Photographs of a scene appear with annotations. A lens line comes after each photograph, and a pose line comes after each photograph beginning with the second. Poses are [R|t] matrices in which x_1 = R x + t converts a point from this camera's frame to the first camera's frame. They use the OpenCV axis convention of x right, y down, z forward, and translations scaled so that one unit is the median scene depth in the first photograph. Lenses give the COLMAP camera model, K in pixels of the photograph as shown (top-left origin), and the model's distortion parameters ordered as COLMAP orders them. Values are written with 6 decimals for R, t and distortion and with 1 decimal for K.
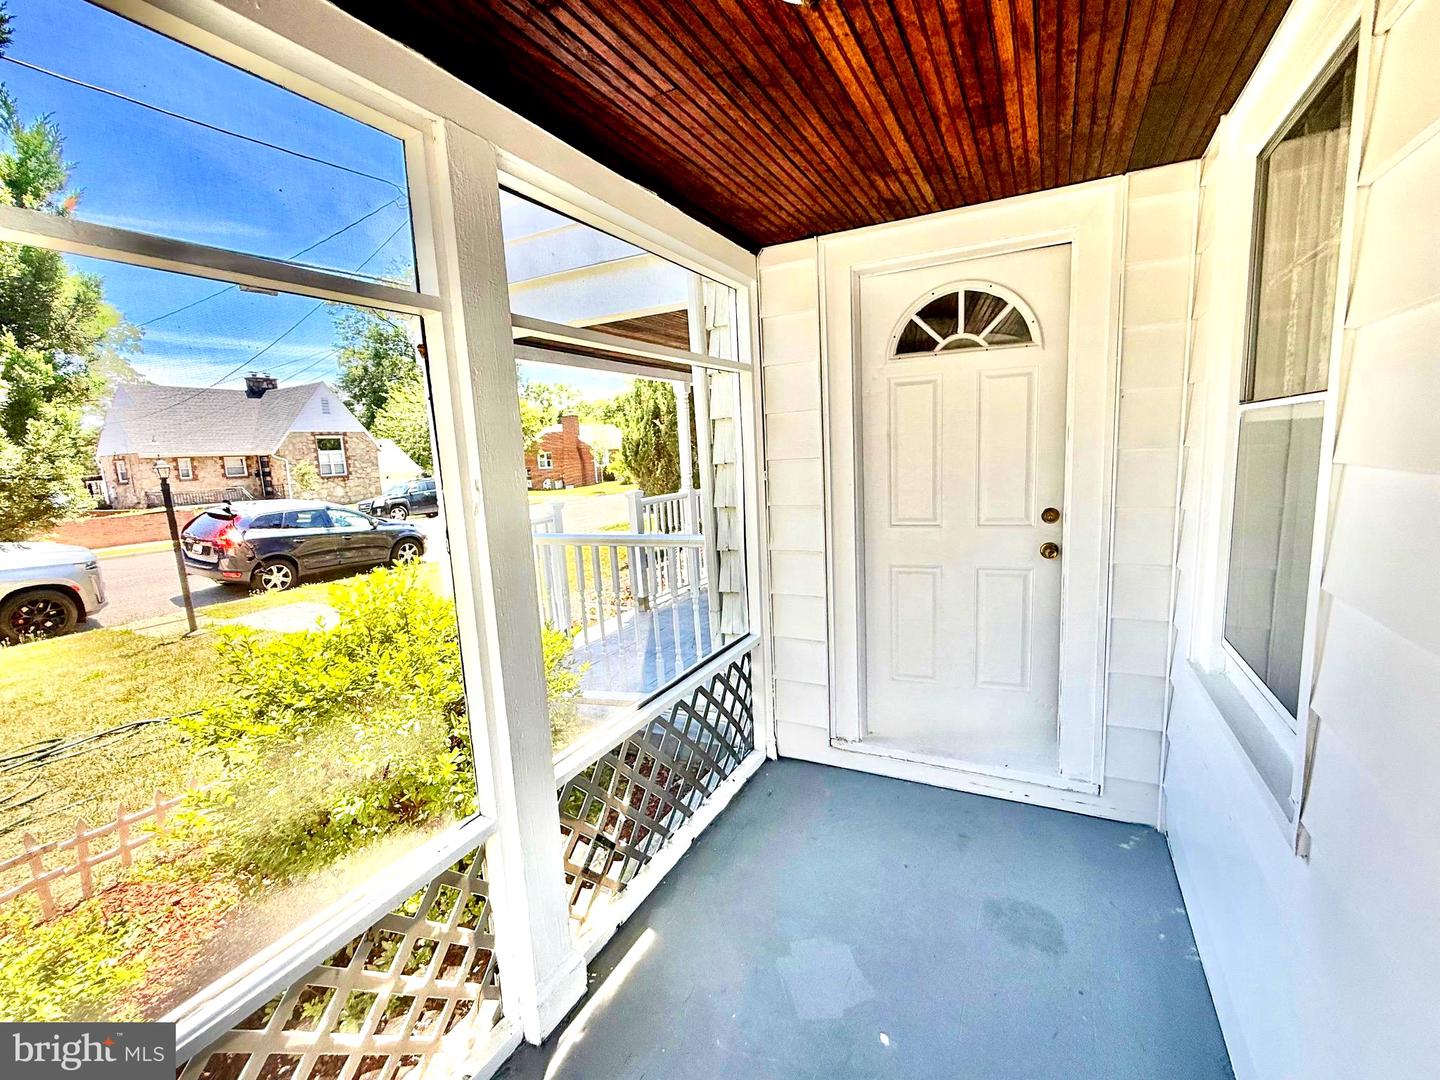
lens RADIAL K [[643.6, 0, 725.0], [0, 643.6, 548.0], [0, 0, 1]] dist [0.003294, 0.000051]
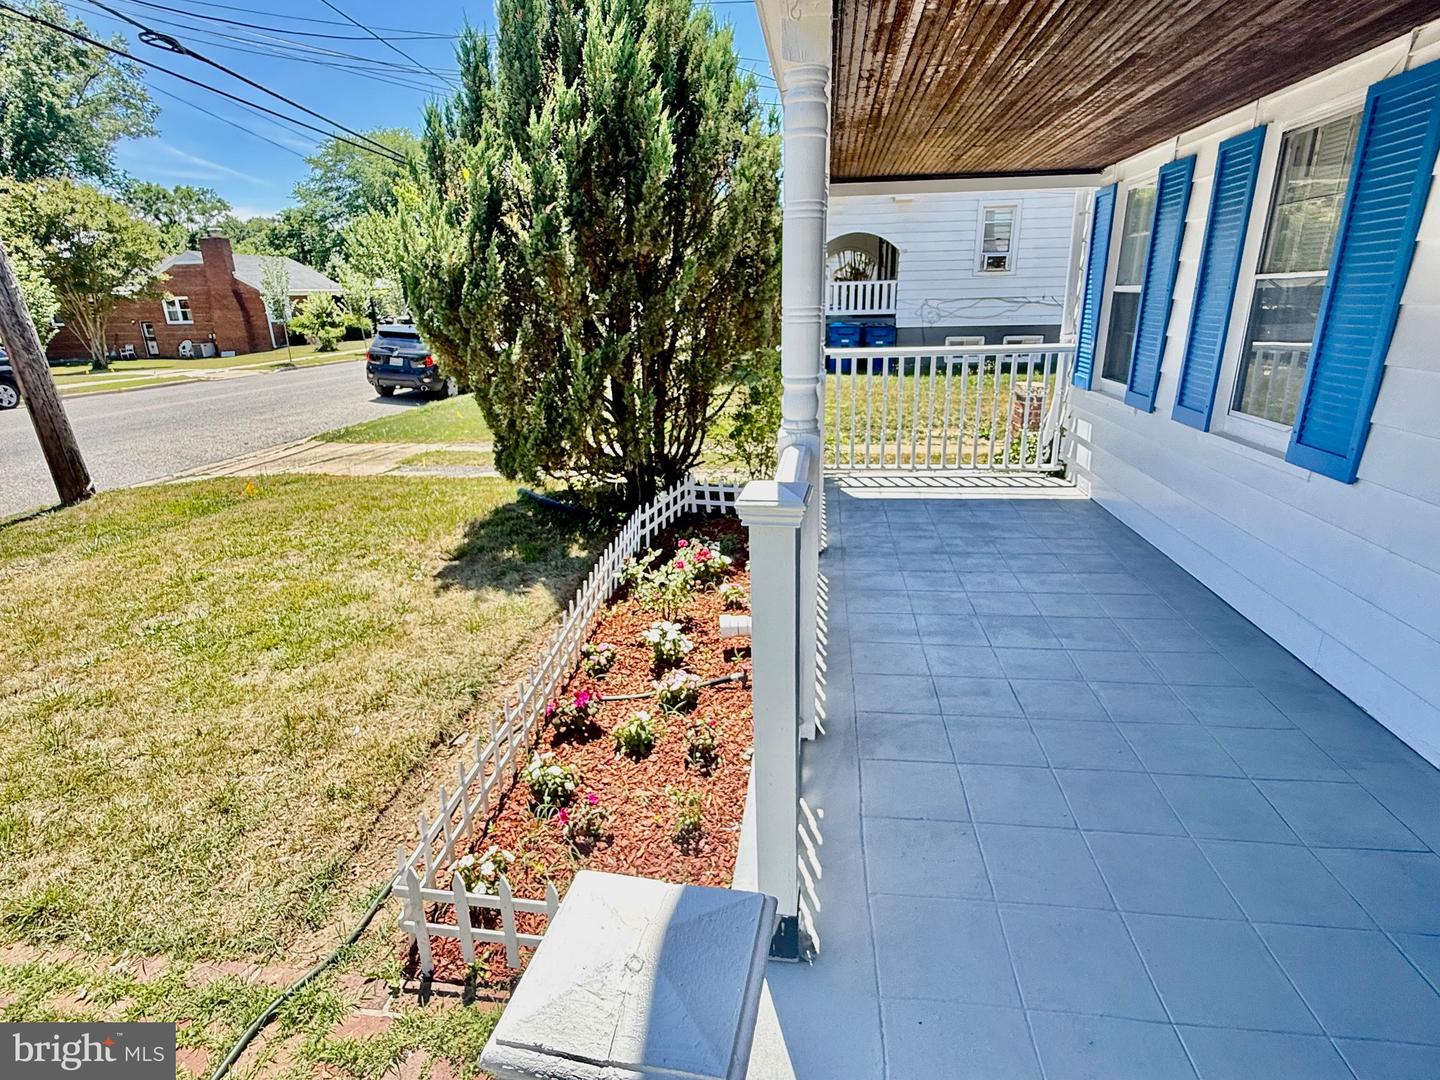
lens RADIAL K [[751.1, 0, 721.9], [0, 751.1, 548.0], [0, 0, 1]] dist [0.002988, -0.001760]
pose [[0.943472, -0.076908, 0.322406, -0.045742], [0.024235, 0.986111, 0.164309, -0.020928], [-0.330565, -0.147207, 0.932232, 0.148432]]
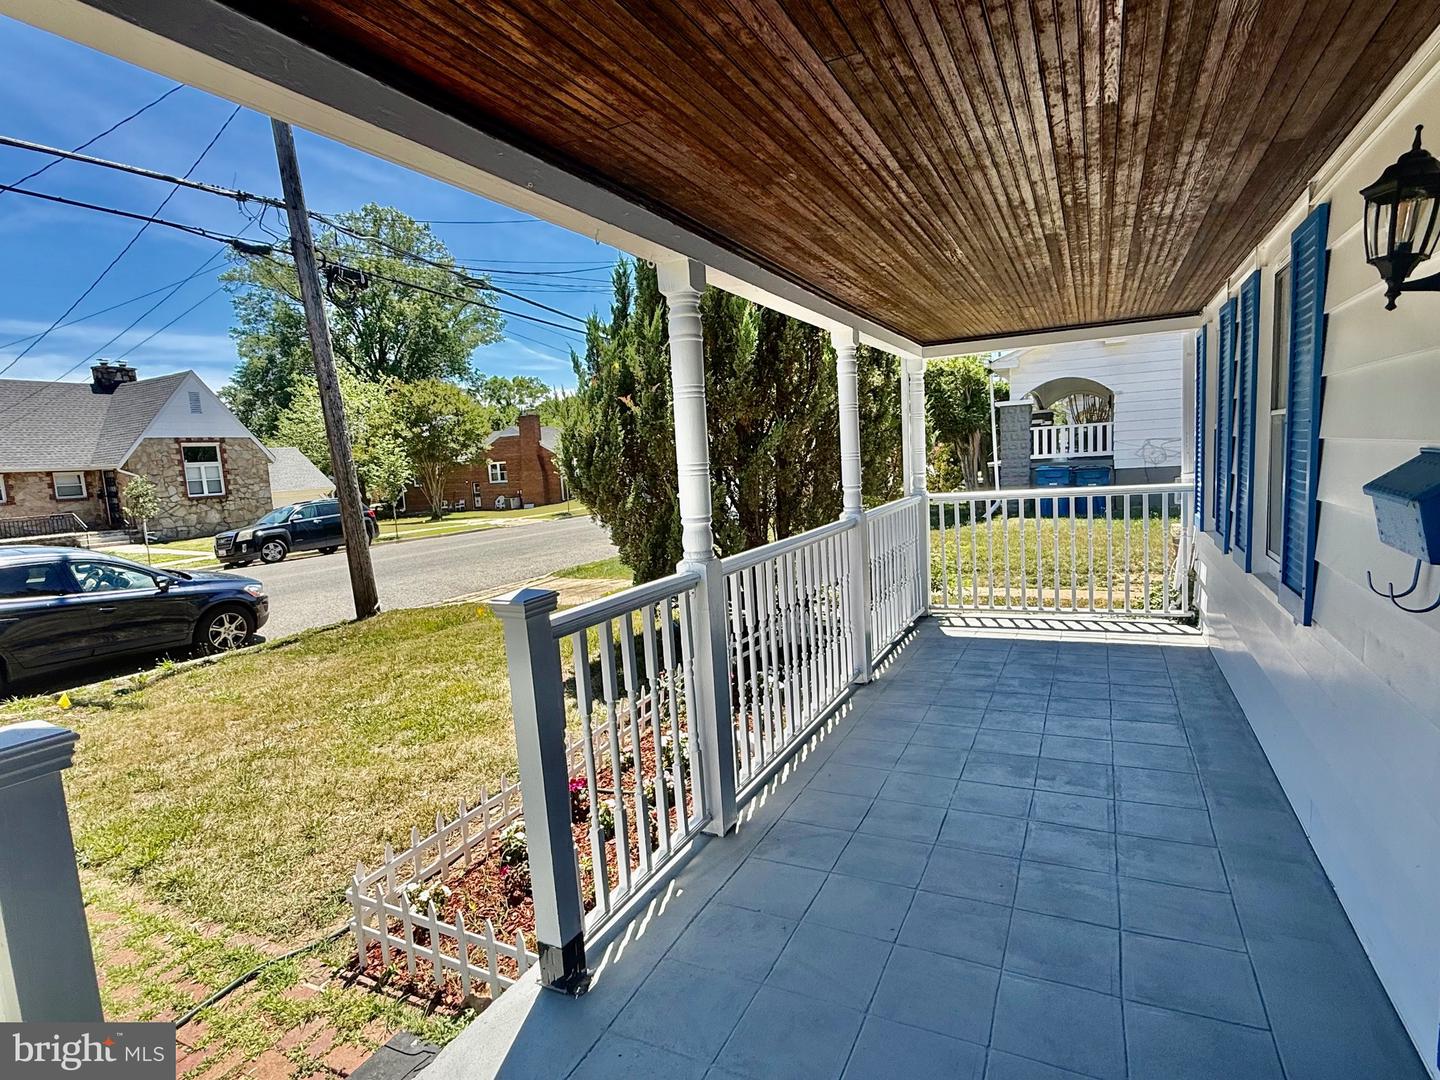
lens RADIAL K [[751.1, 0, 727.5], [0, 751.1, 553.7], [0, 0, 1]] dist [0.002988, -0.001760]
pose [[0.999923, -0.010082, 0.007286, -0.009868], [0.010250, 0.999671, -0.023499, -0.018590], [-0.007047, 0.023571, 0.999697, 0.125876]]
